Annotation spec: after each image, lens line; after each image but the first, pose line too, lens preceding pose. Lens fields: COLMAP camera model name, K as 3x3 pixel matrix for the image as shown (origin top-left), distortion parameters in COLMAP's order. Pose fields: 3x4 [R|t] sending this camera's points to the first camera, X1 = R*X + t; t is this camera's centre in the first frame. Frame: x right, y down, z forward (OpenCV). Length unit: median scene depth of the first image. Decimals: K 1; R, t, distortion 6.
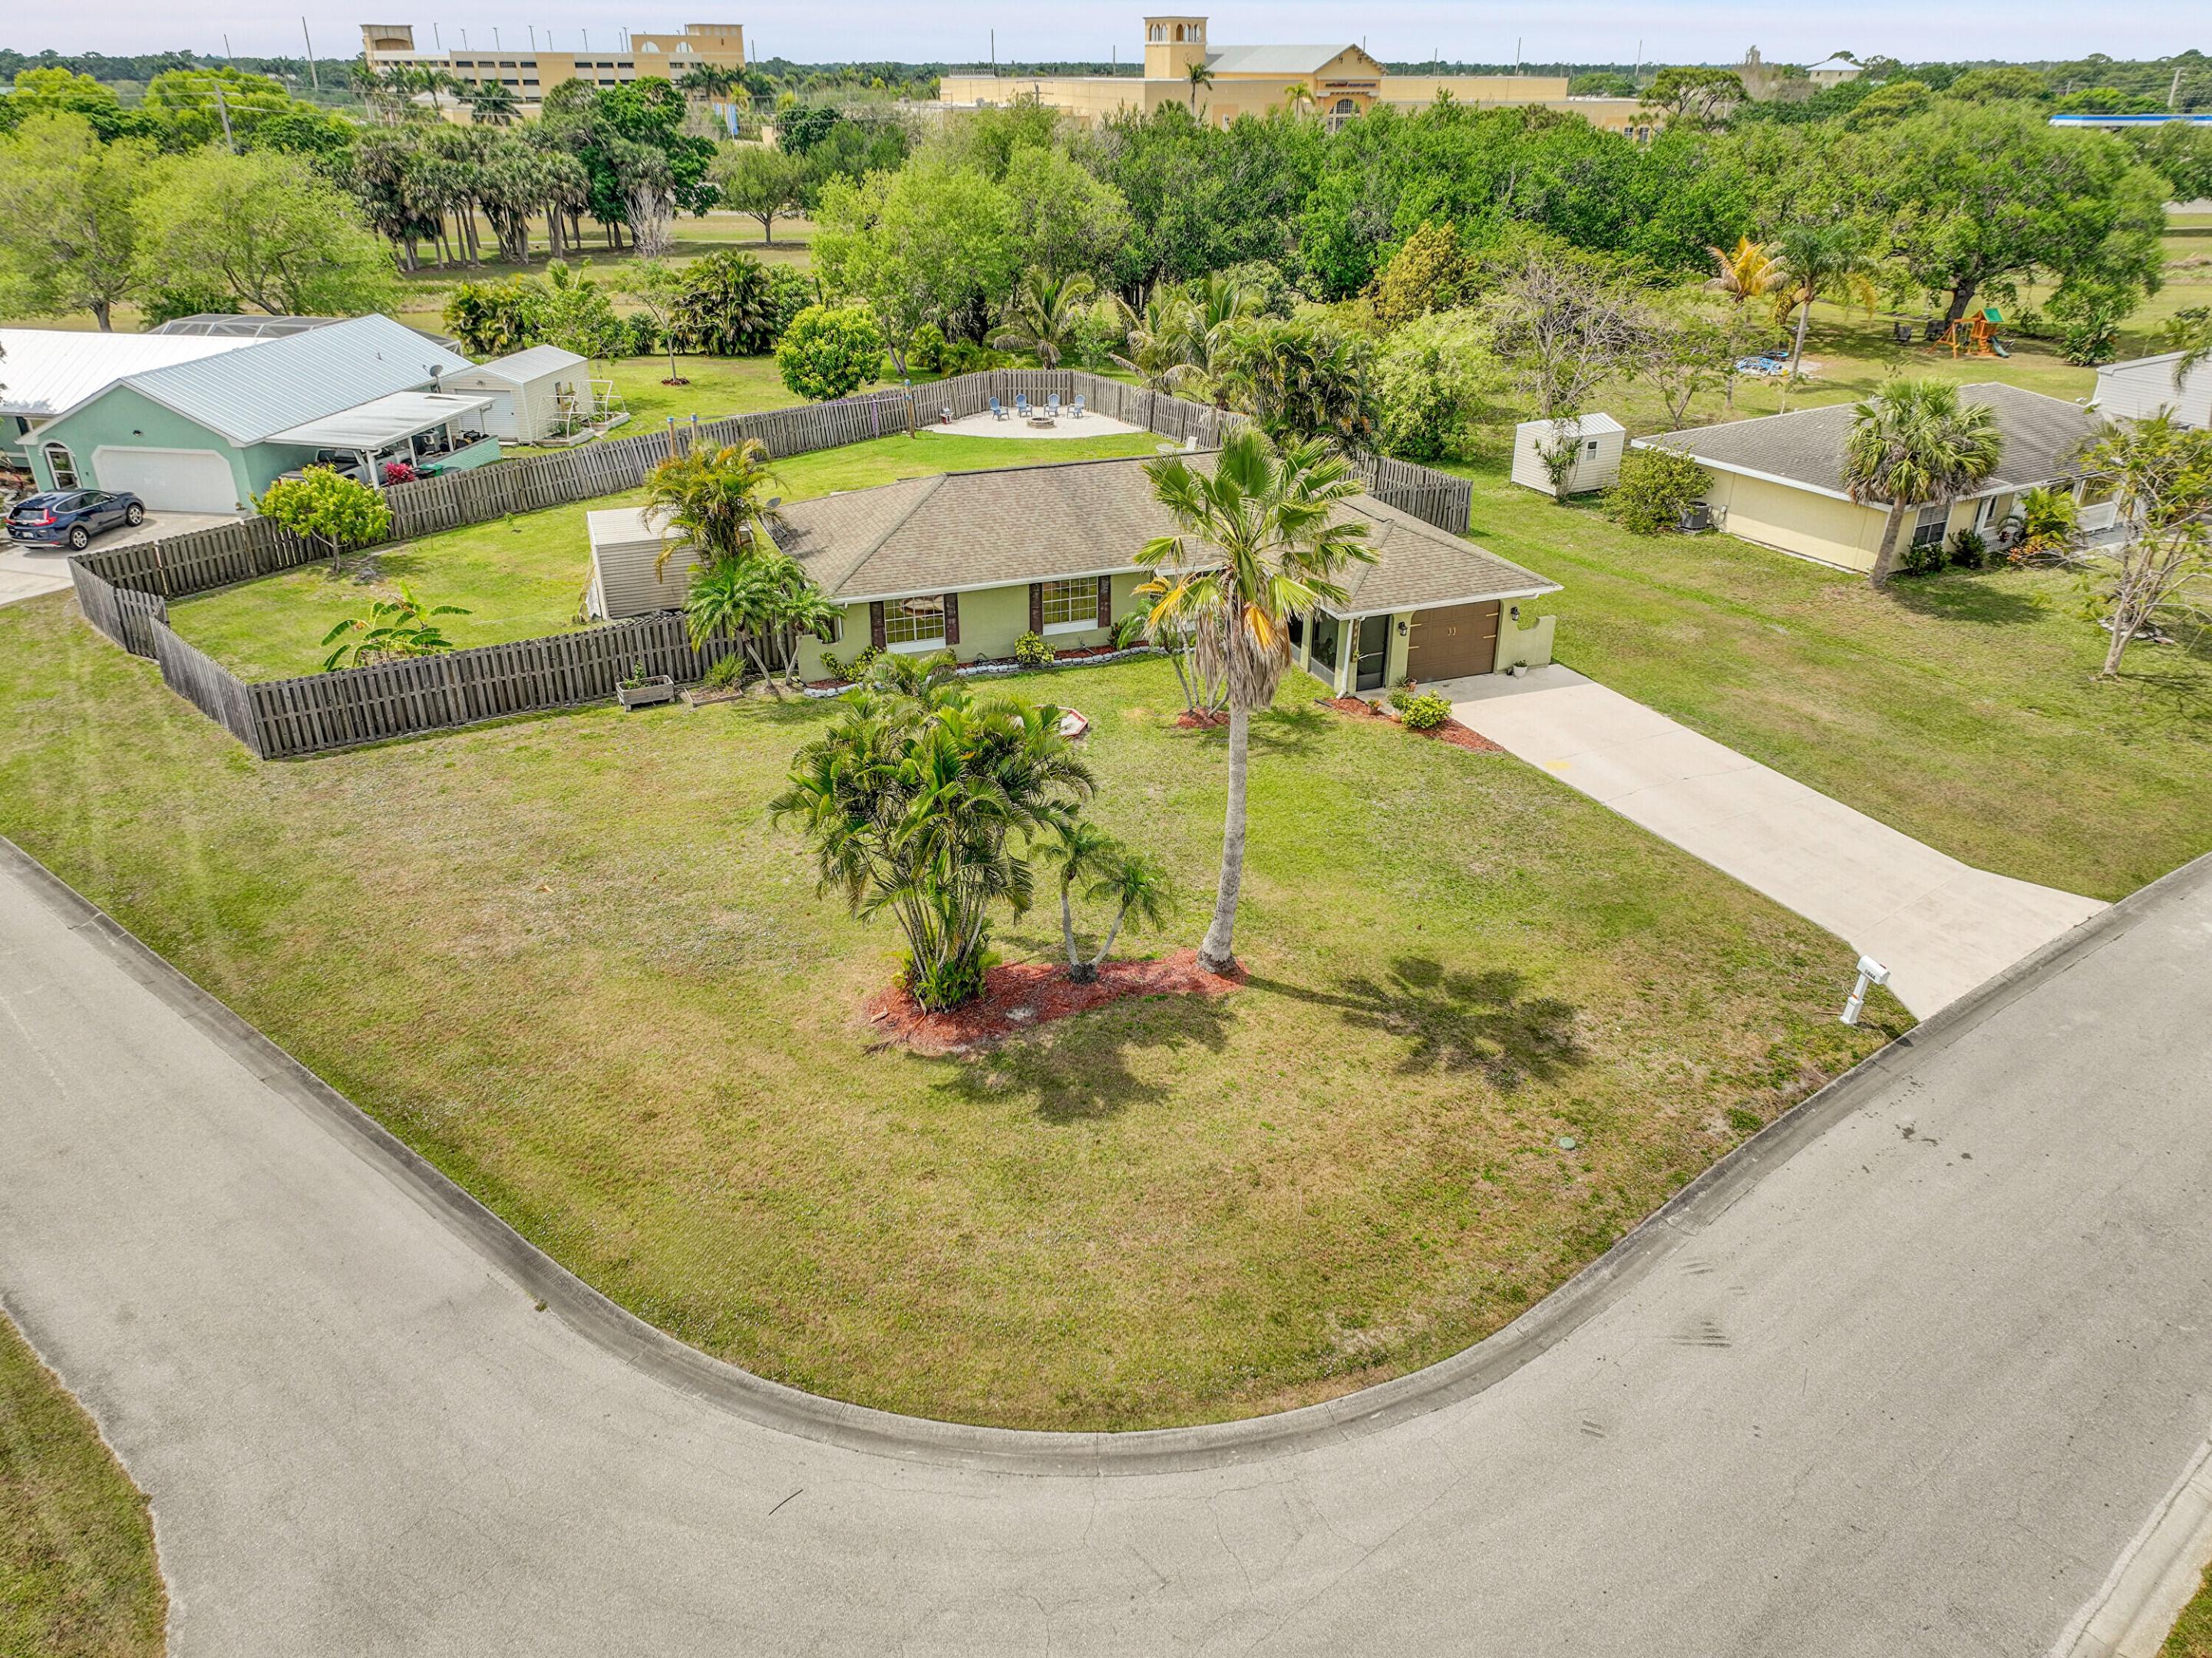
lens RADIAL K [[1549.6, 0, 1104.8], [0, 1549.6, 828.1], [0, 0, 1]] dist [0.003018, 0.004478]
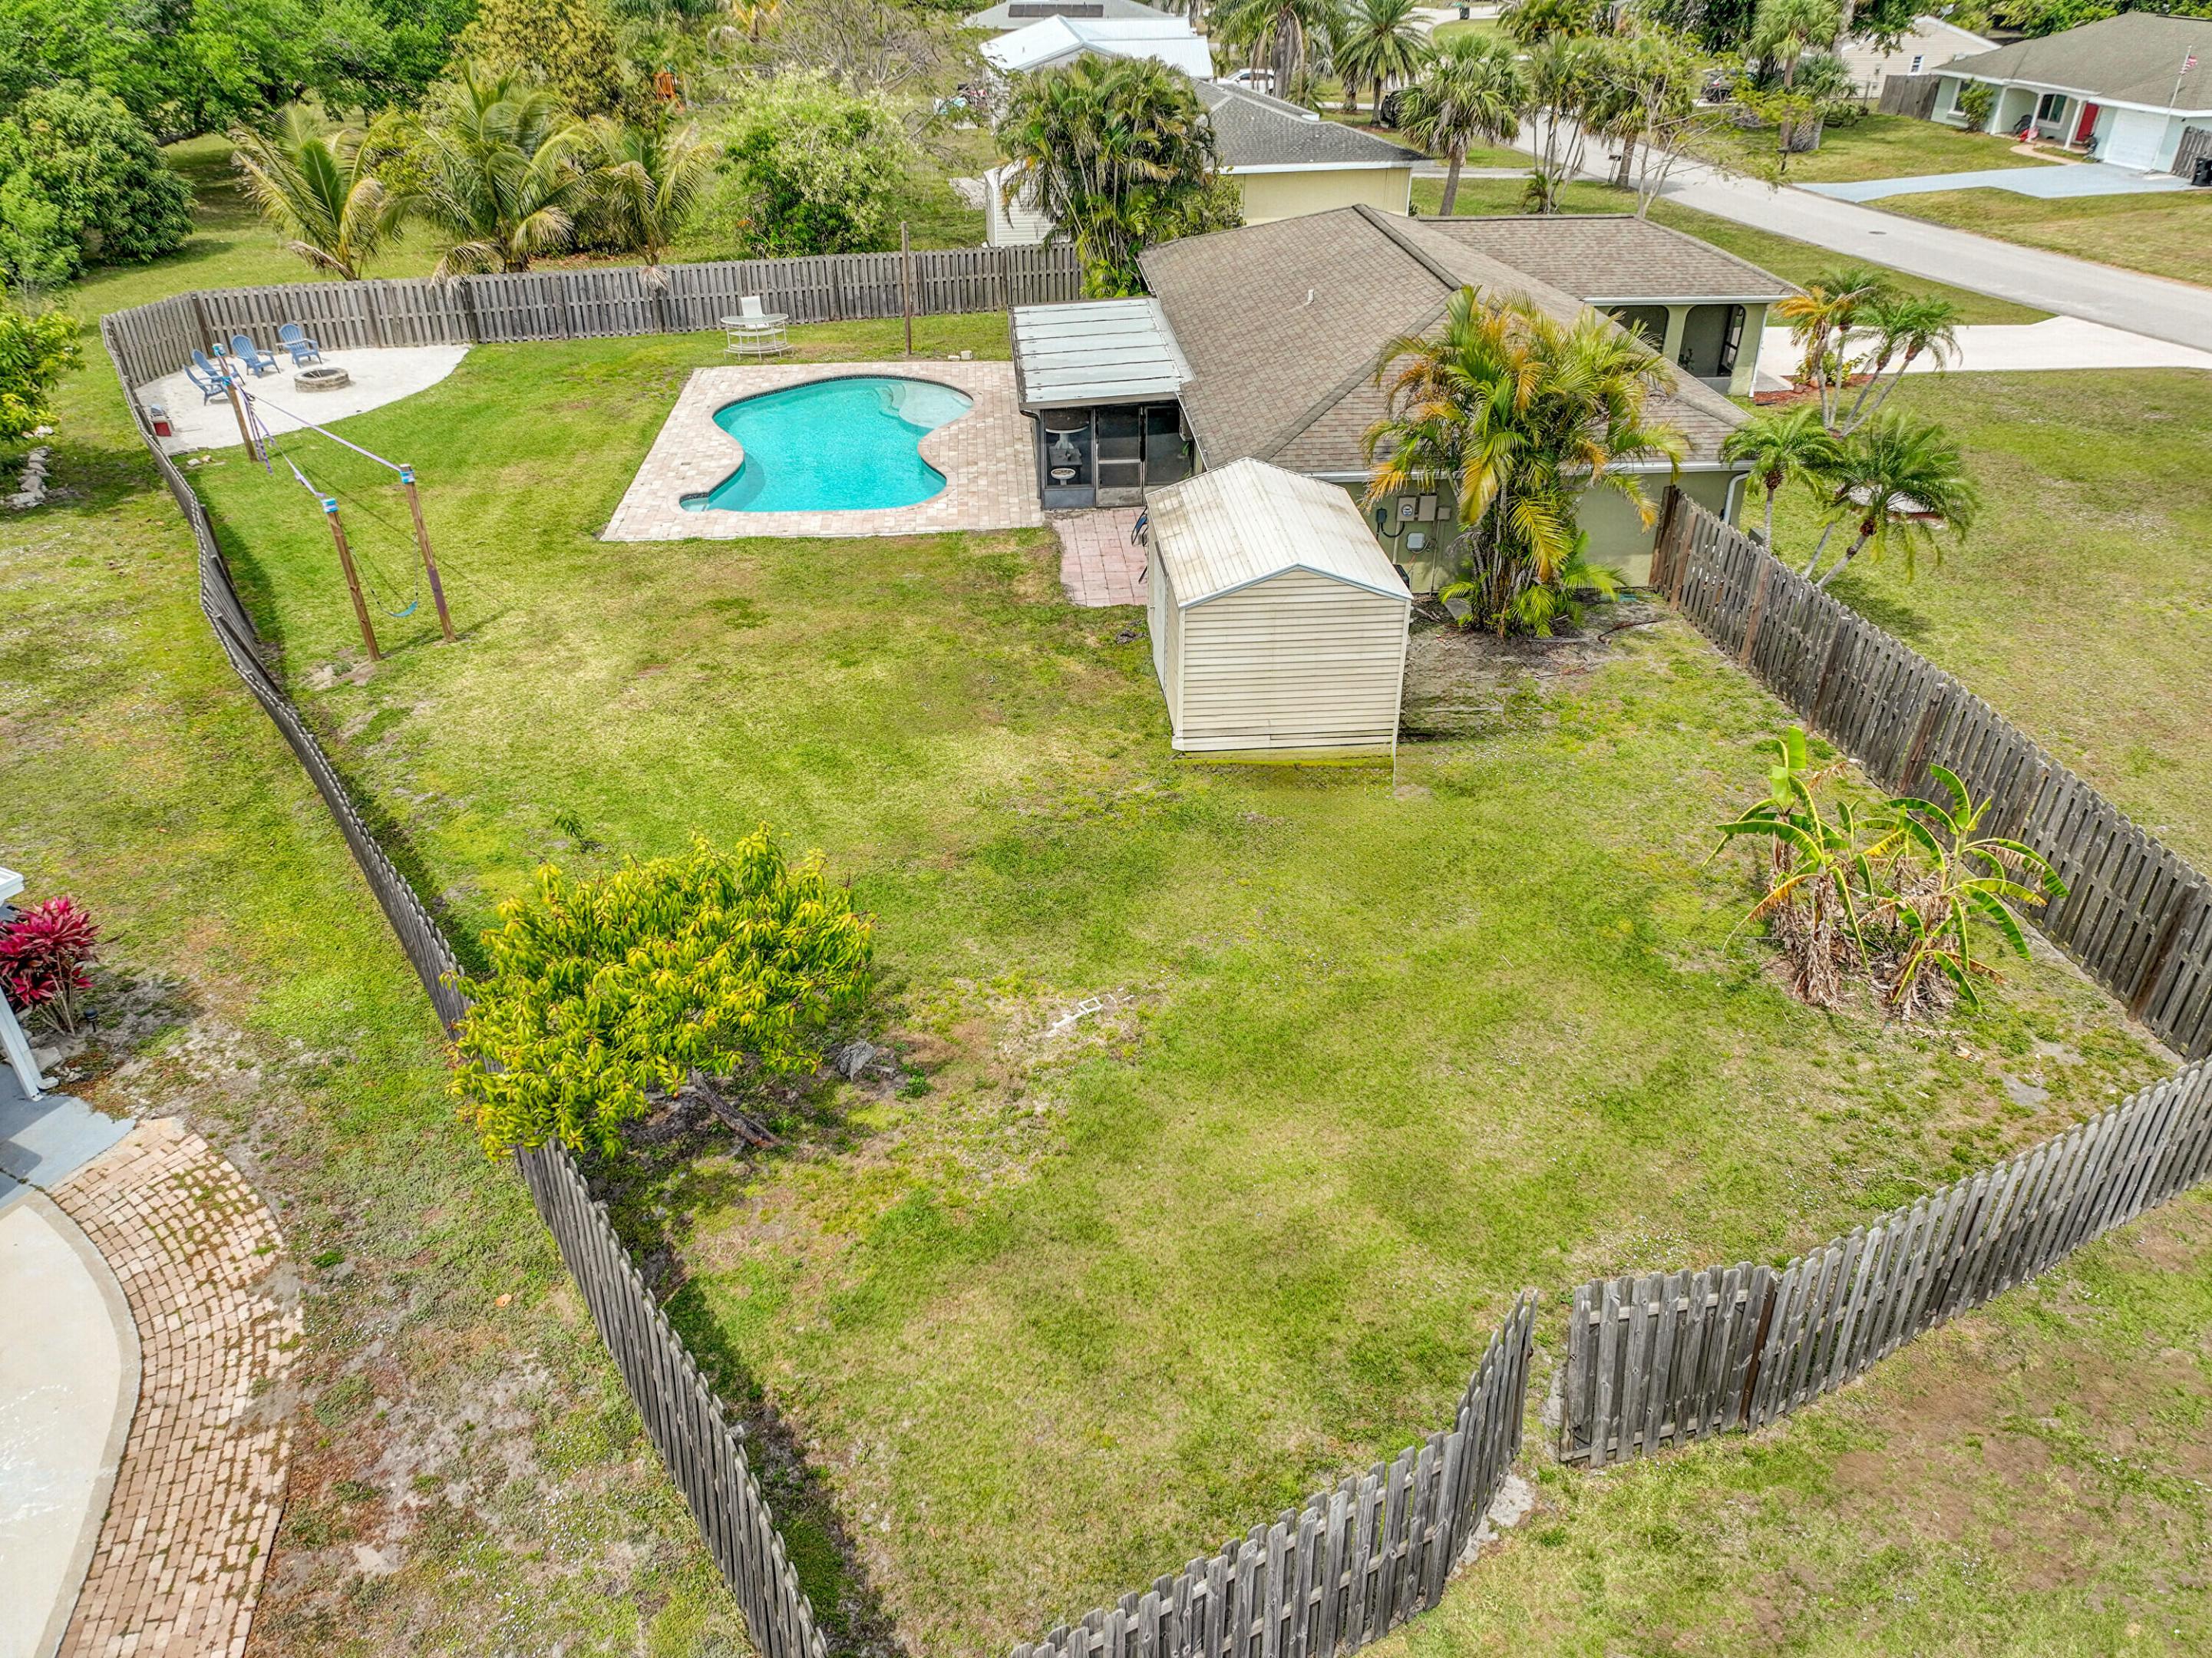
lens RADIAL K [[1550.9, 0, 1104.7], [0, 1550.9, 830.0], [0, 0, 1]] dist [-0.000007, 0.017199]
pose [[0.292641, -0.500325, 0.814884, -0.828600], [0.423203, 0.831952, 0.358824, -0.355090], [-0.857473, 0.239854, 0.455203, 0.935832]]
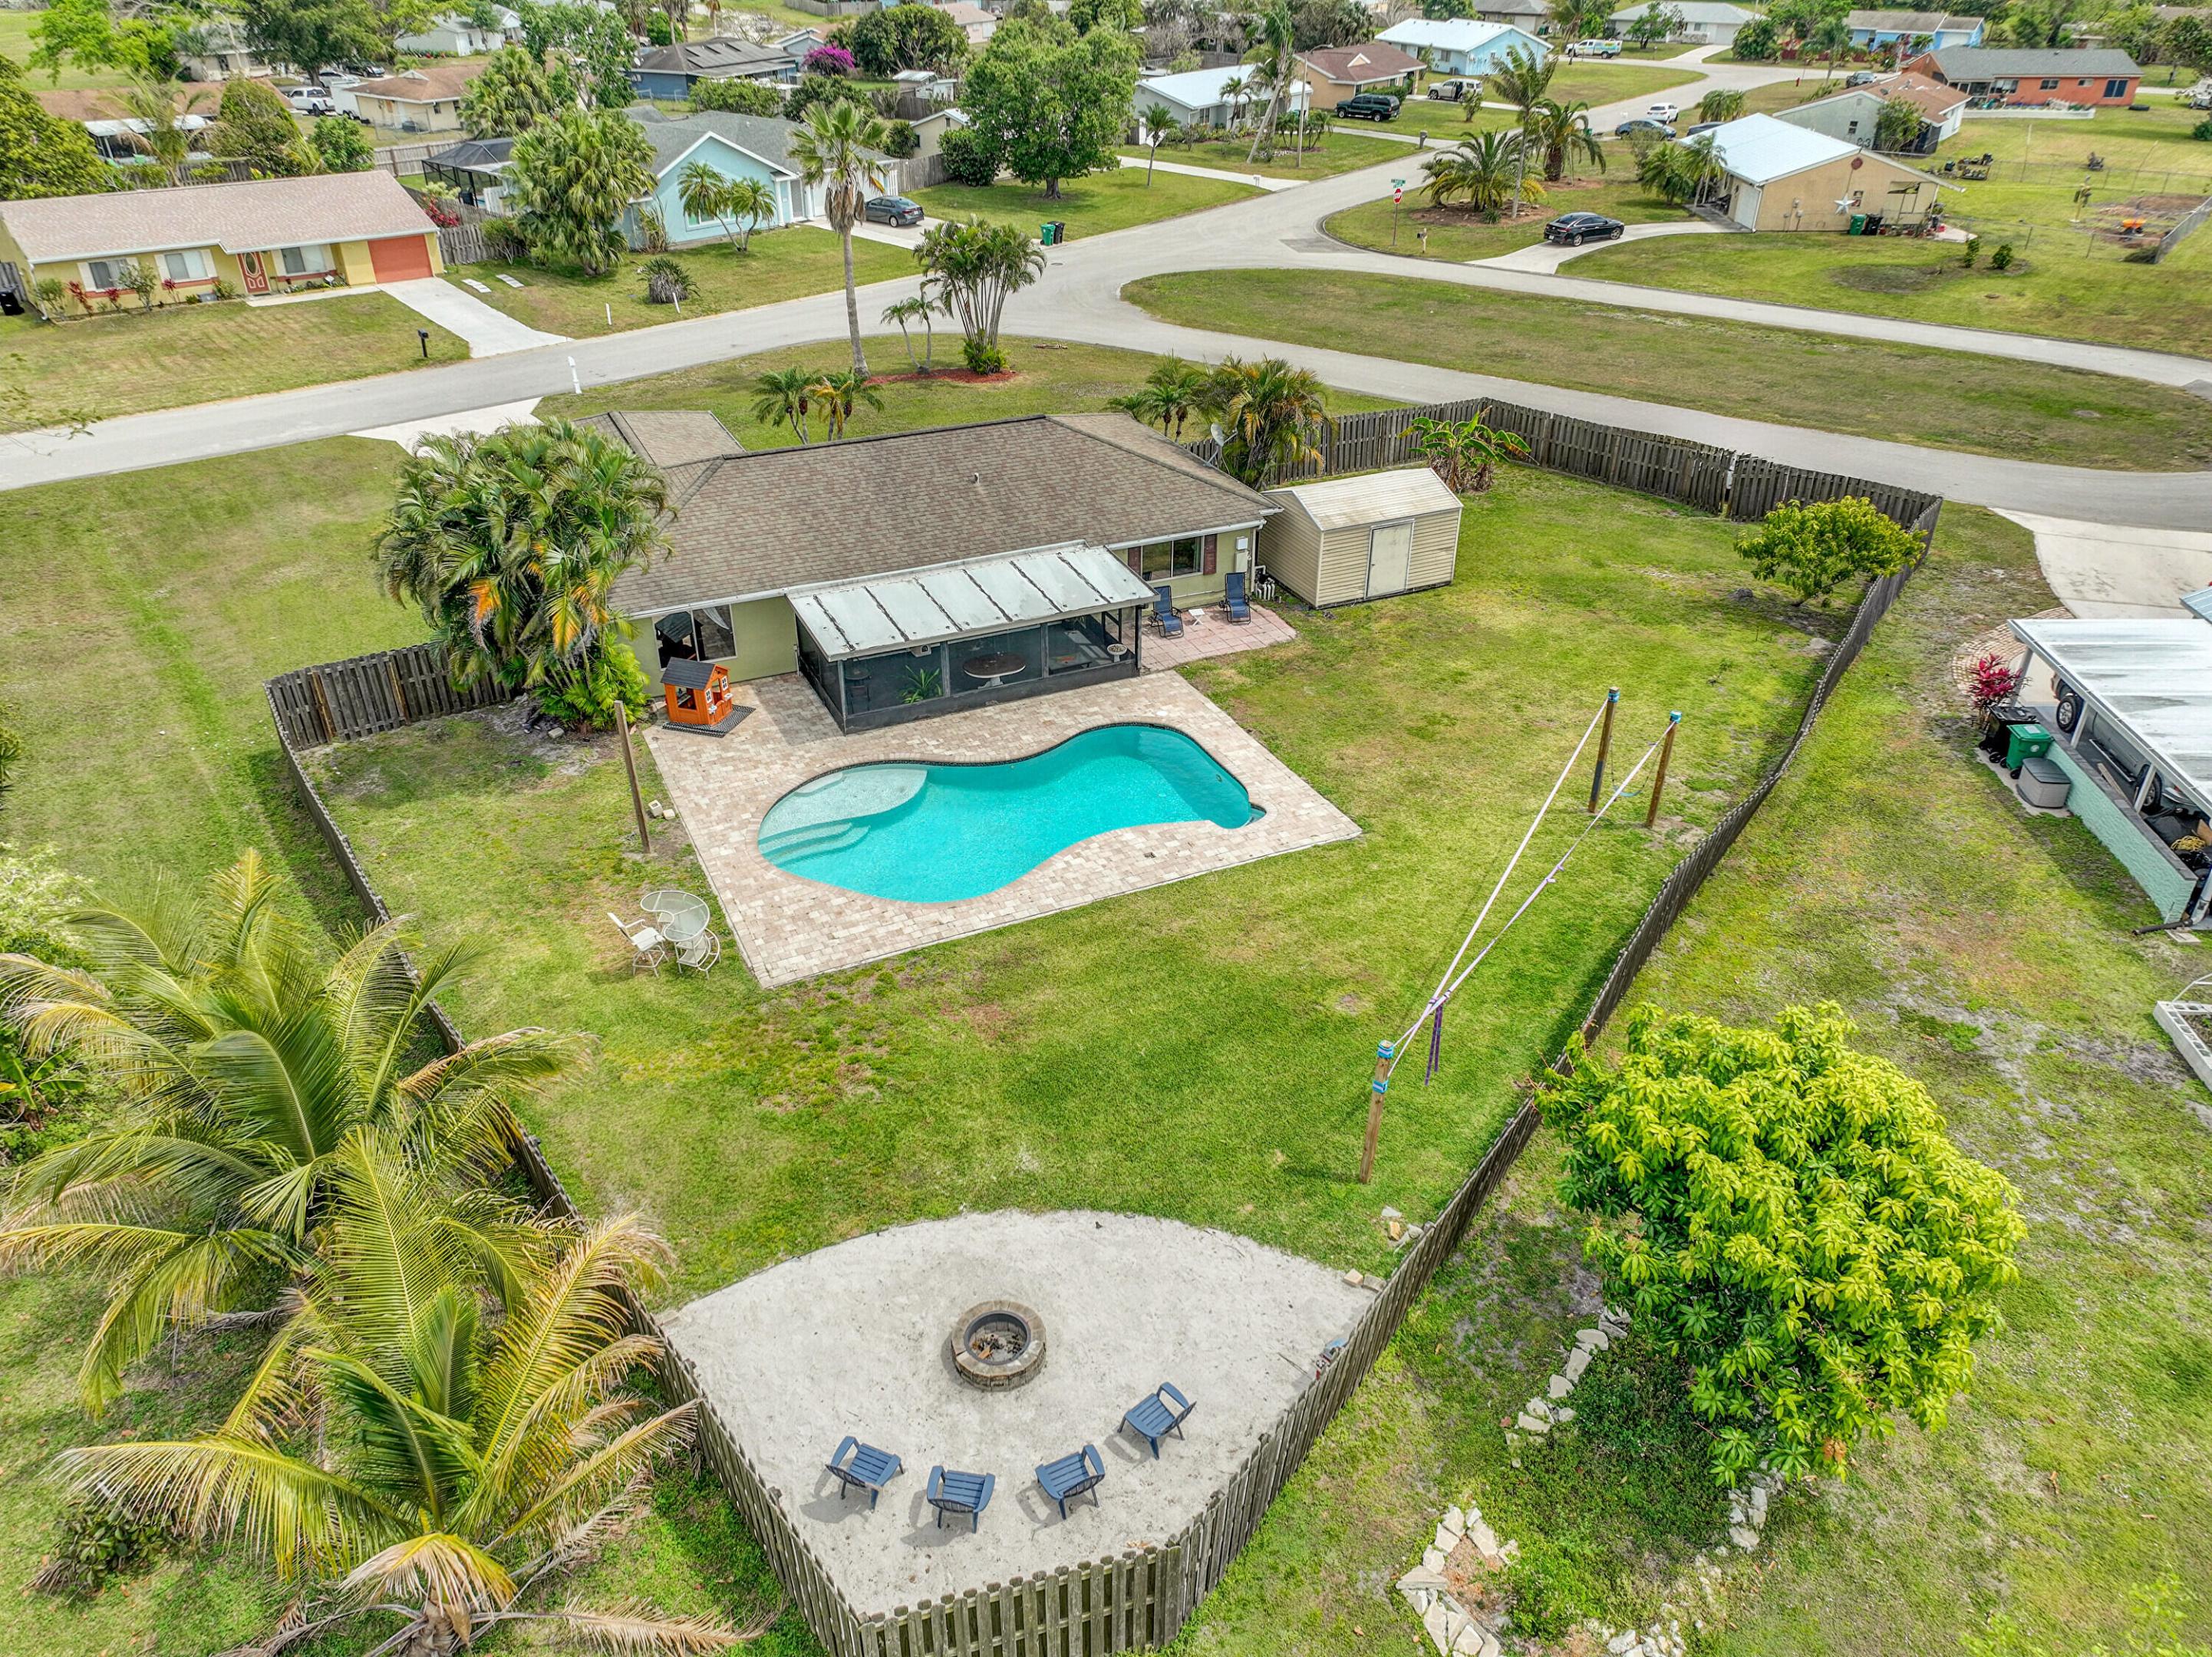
lens RADIAL K [[1556.3, 0, 1106.0], [0, 1556.3, 817.2], [0, 0, 1]] dist [-0.003010, 0.019911]
pose [[-0.997700, 0.028303, -0.061598, -0.078758], [-0.036194, 0.545912, 0.837061, -0.950042], [0.057318, 0.837364, -0.543632, 1.828715]]
